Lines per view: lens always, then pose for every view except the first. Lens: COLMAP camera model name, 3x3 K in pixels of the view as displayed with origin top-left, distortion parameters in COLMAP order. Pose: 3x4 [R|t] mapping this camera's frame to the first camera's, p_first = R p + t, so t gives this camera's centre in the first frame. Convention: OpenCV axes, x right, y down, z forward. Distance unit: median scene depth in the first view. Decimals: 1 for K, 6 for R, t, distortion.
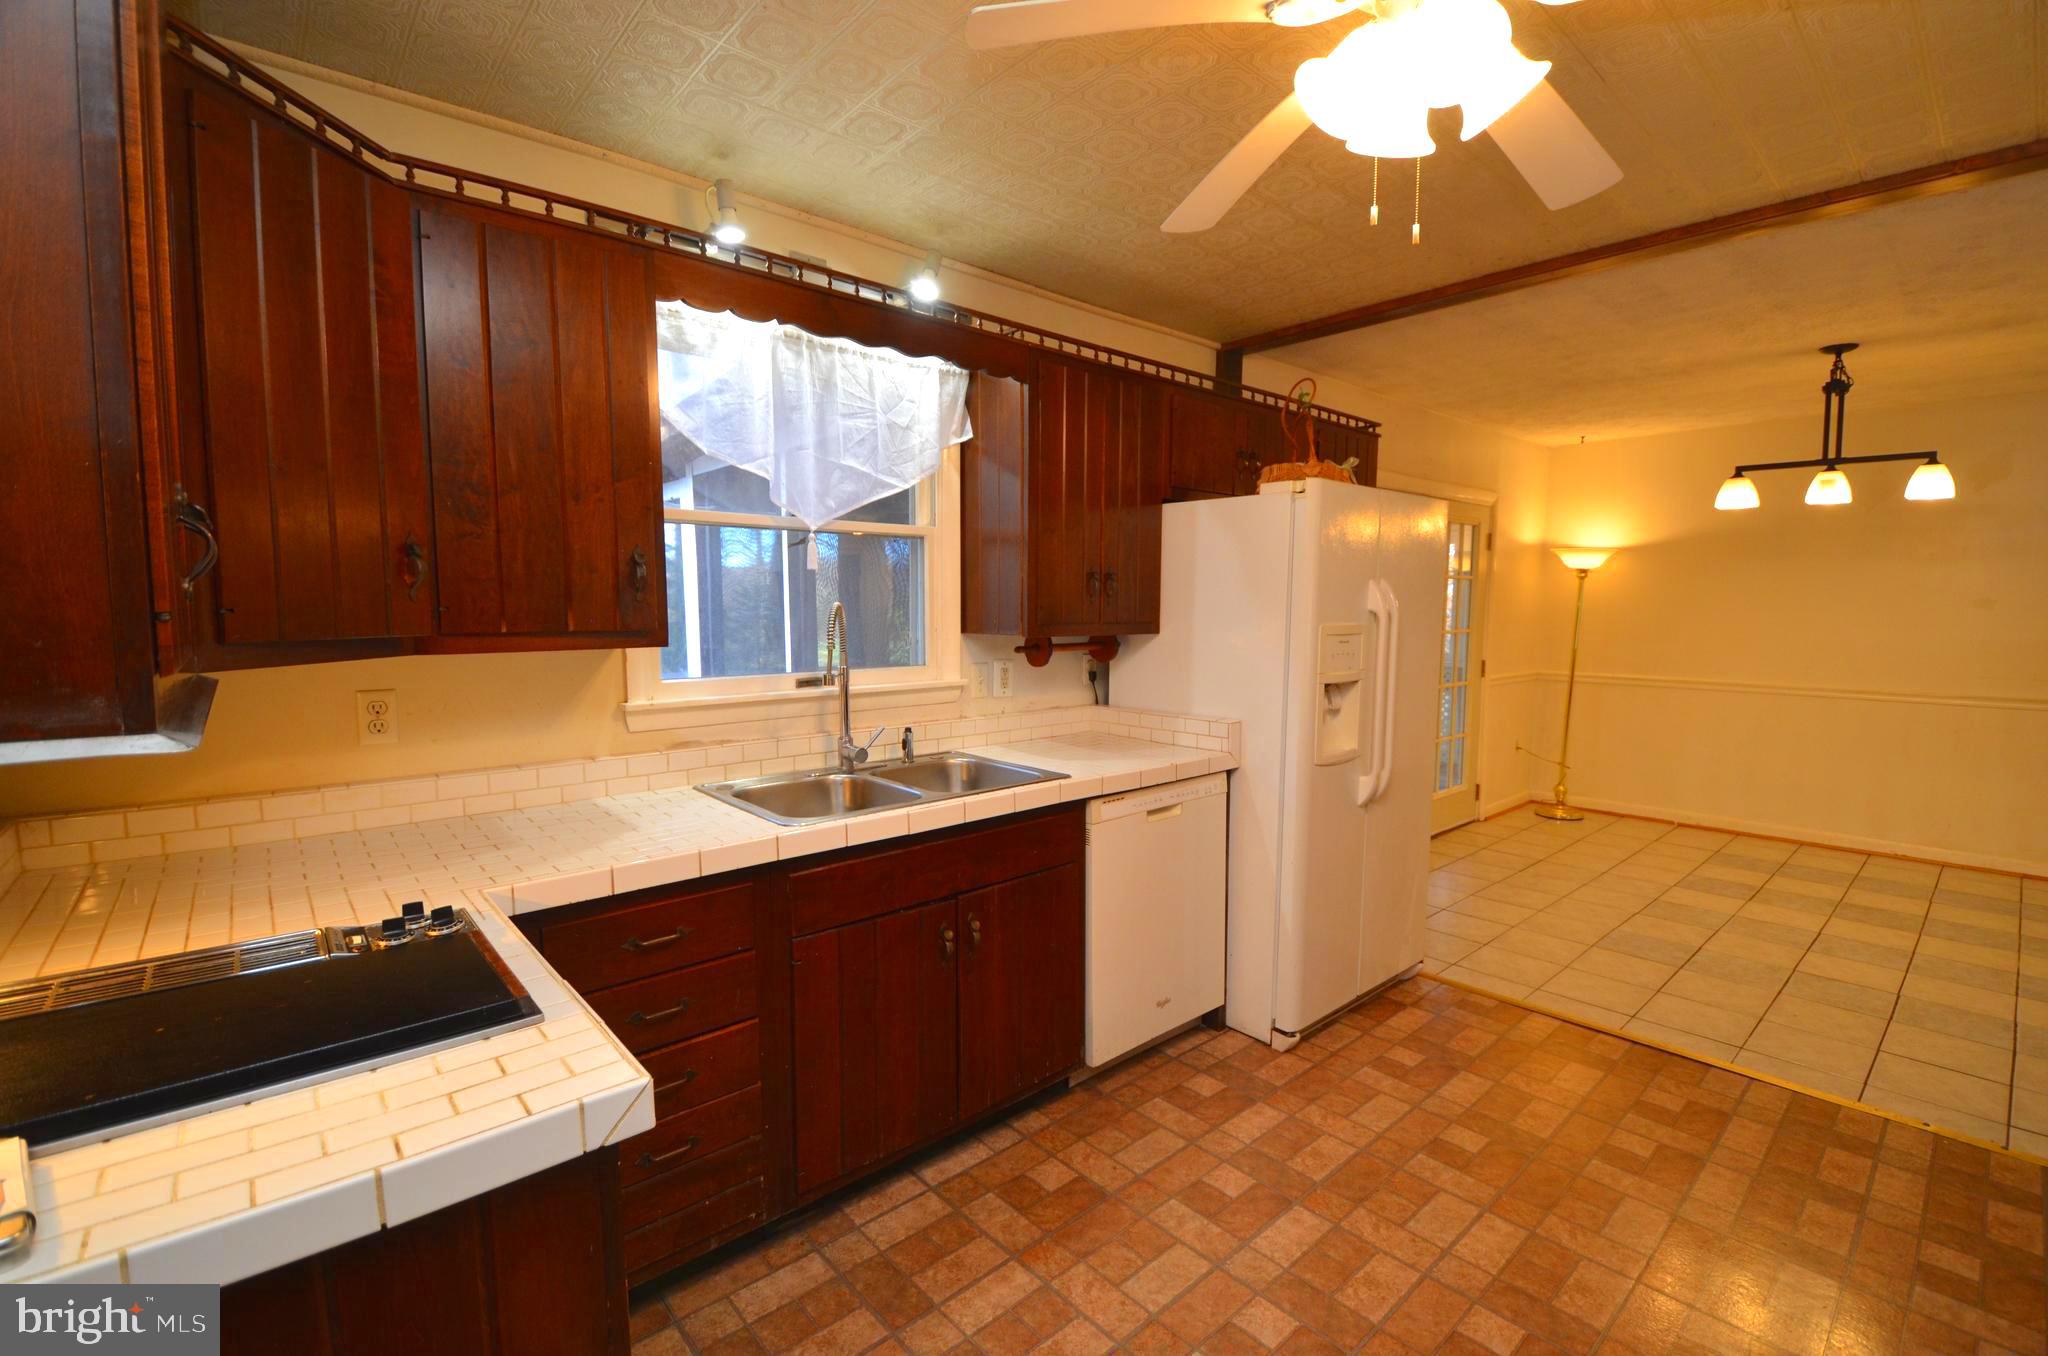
lens RADIAL K [[889.3, 0, 1035.8], [0, 889.3, 687.8], [0, 0, 1]] dist [0.005950, -0.015319]
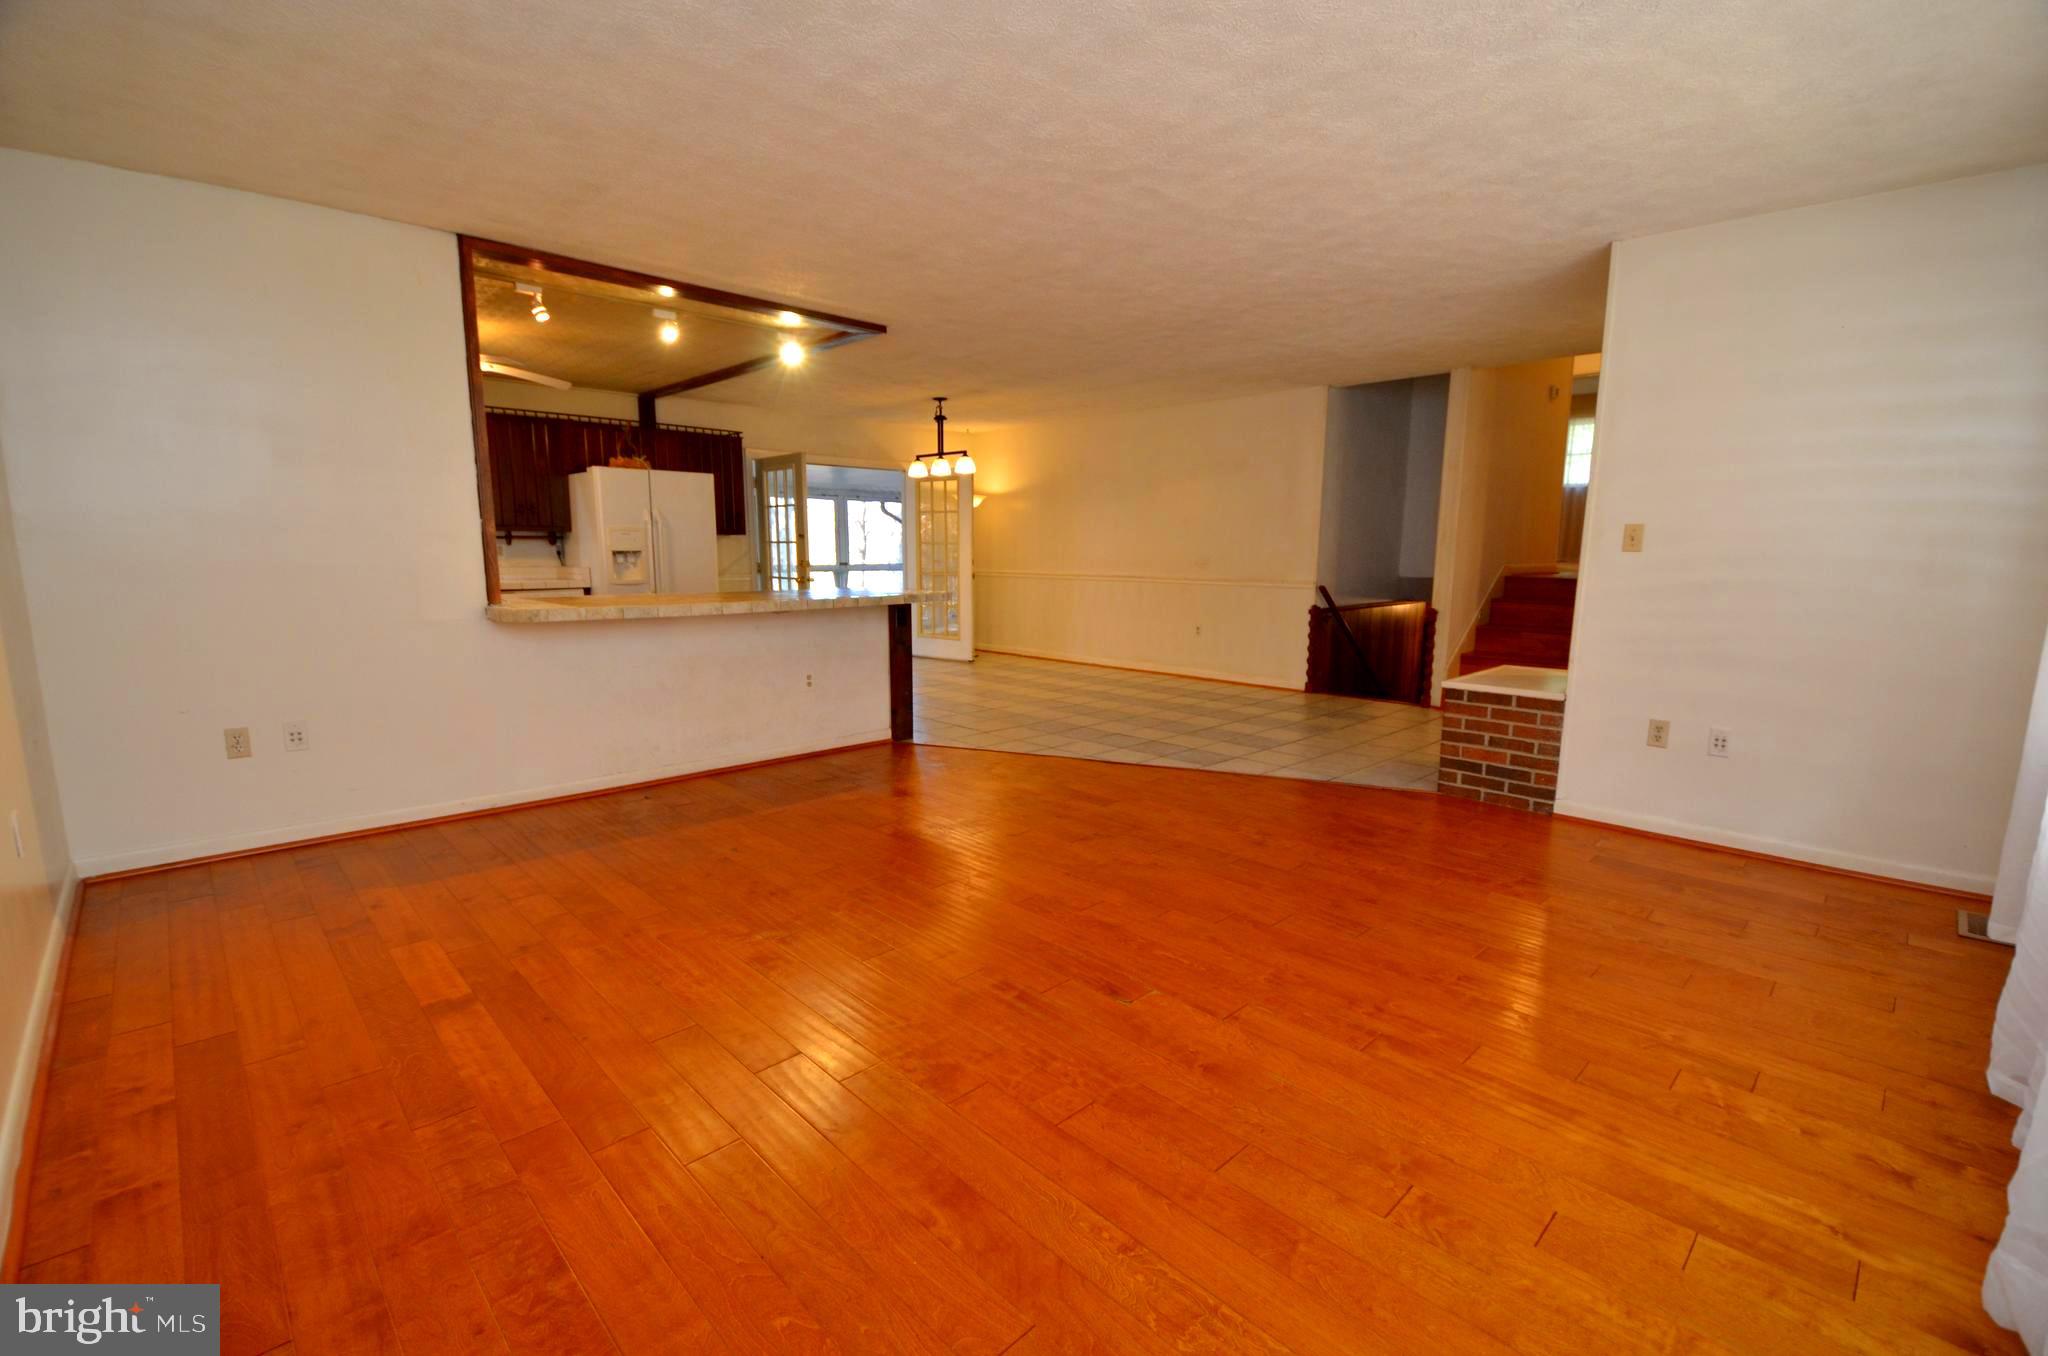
lens RADIAL K [[889.3, 0, 1024.7], [0, 889.3, 679.7], [0, 0, 1]] dist [0.005950, -0.015319]
pose [[0.999214, -0.005811, 0.039206, 1.516248], [0.003771, 0.998645, 0.051904, 0.252141], [-0.039455, -0.051715, 0.997882, -1.696545]]
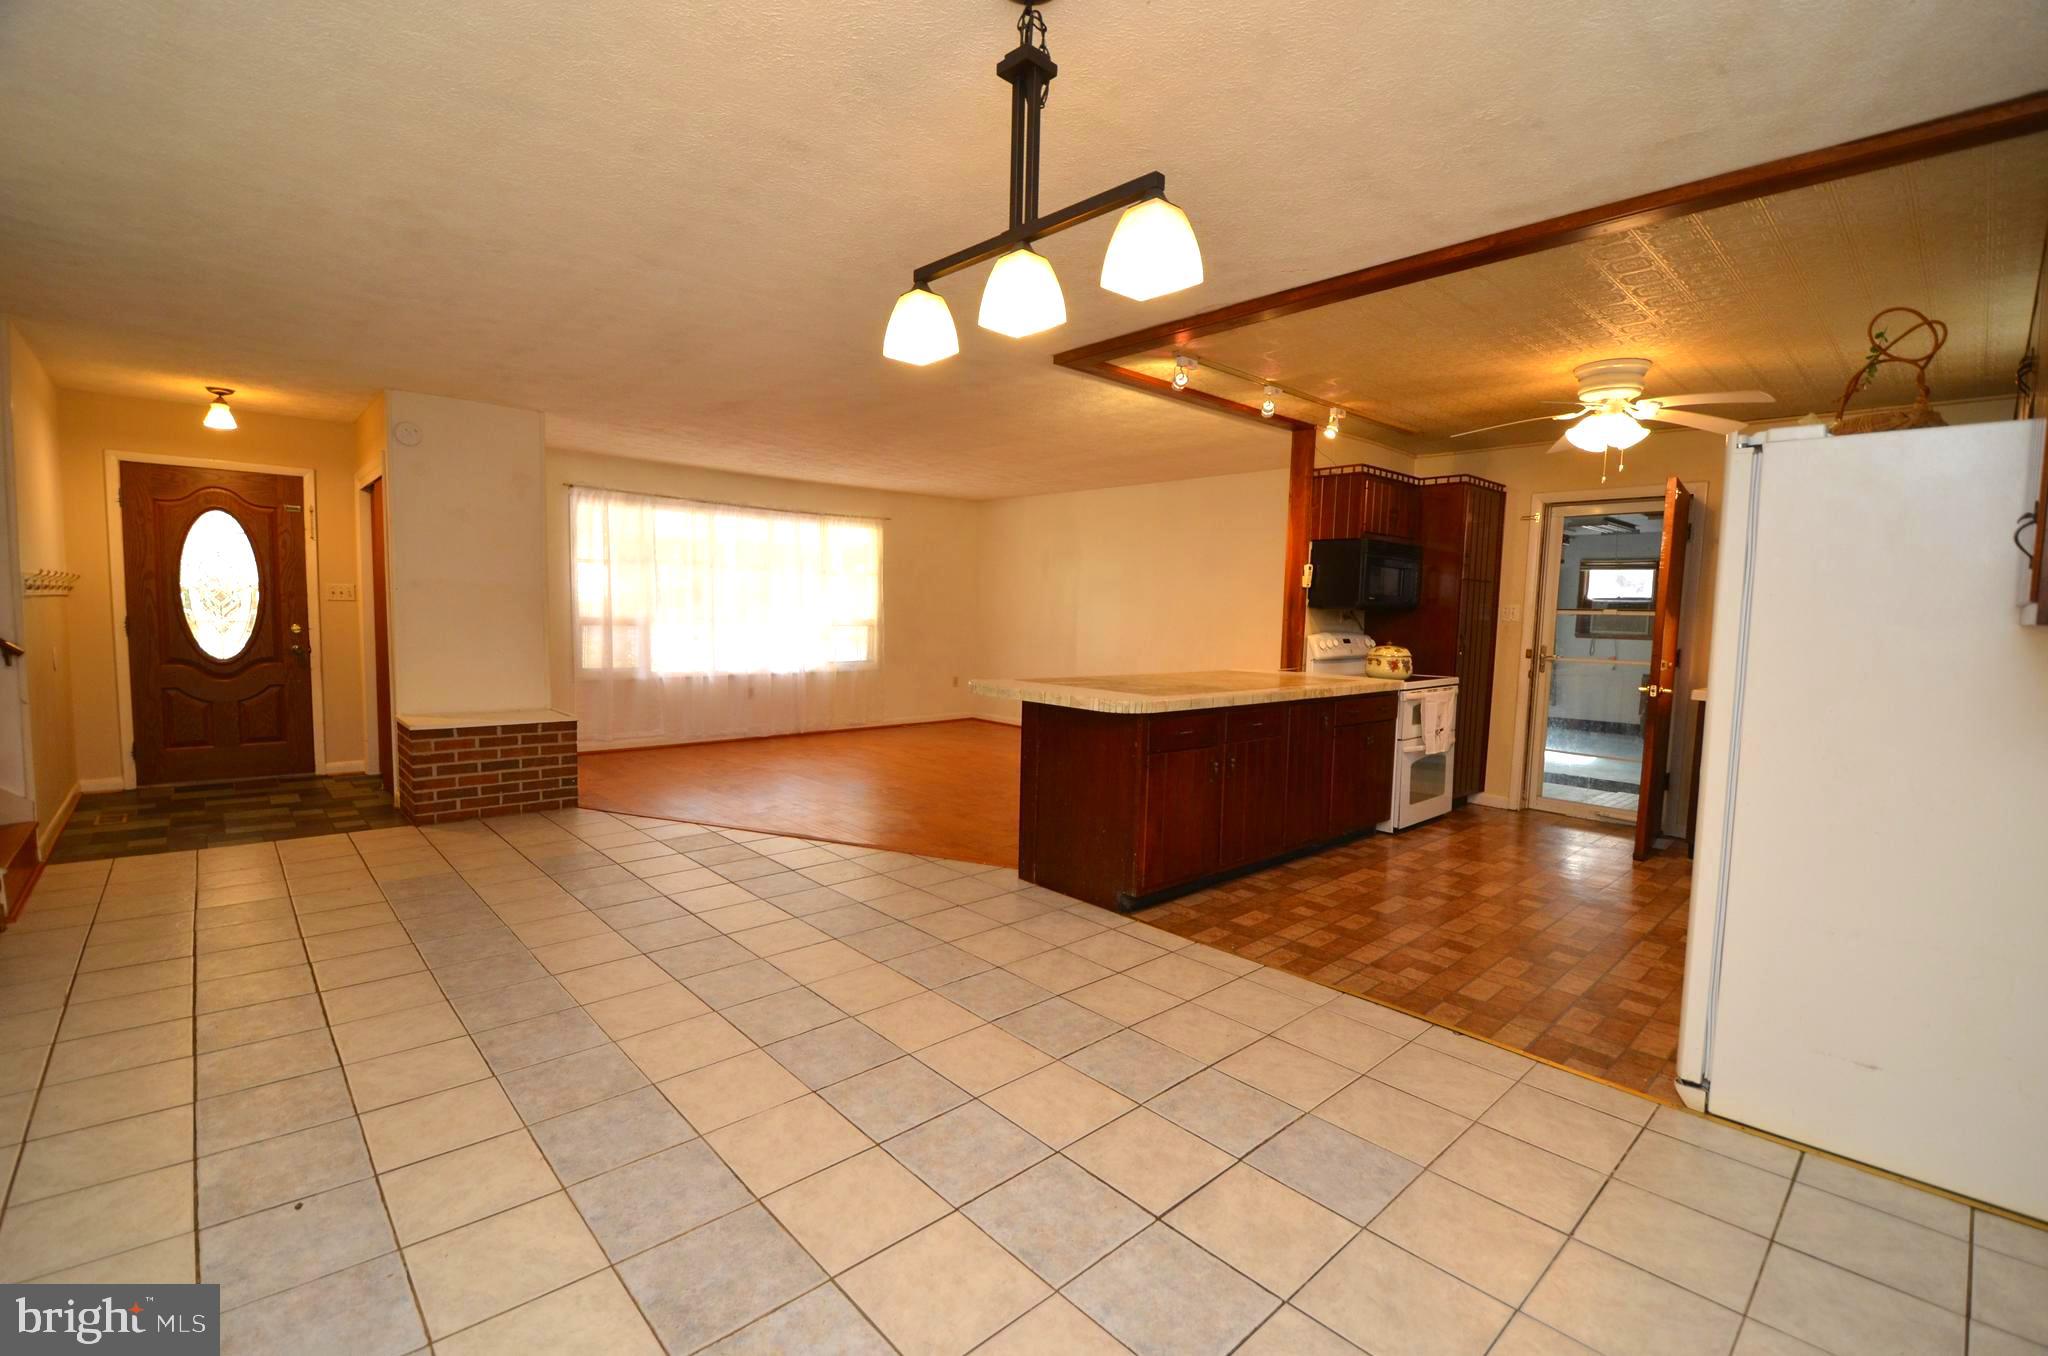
lens RADIAL K [[889.3, 0, 1024.4], [0, 889.3, 685.5], [0, 0, 1]] dist [0.005950, -0.015319]
pose [[-0.999403, -0.025777, -0.022985, 1.350091], [-0.029486, 0.983359, 0.179262, -0.159255], [0.017982, 0.179832, -0.983533, 2.237653]]
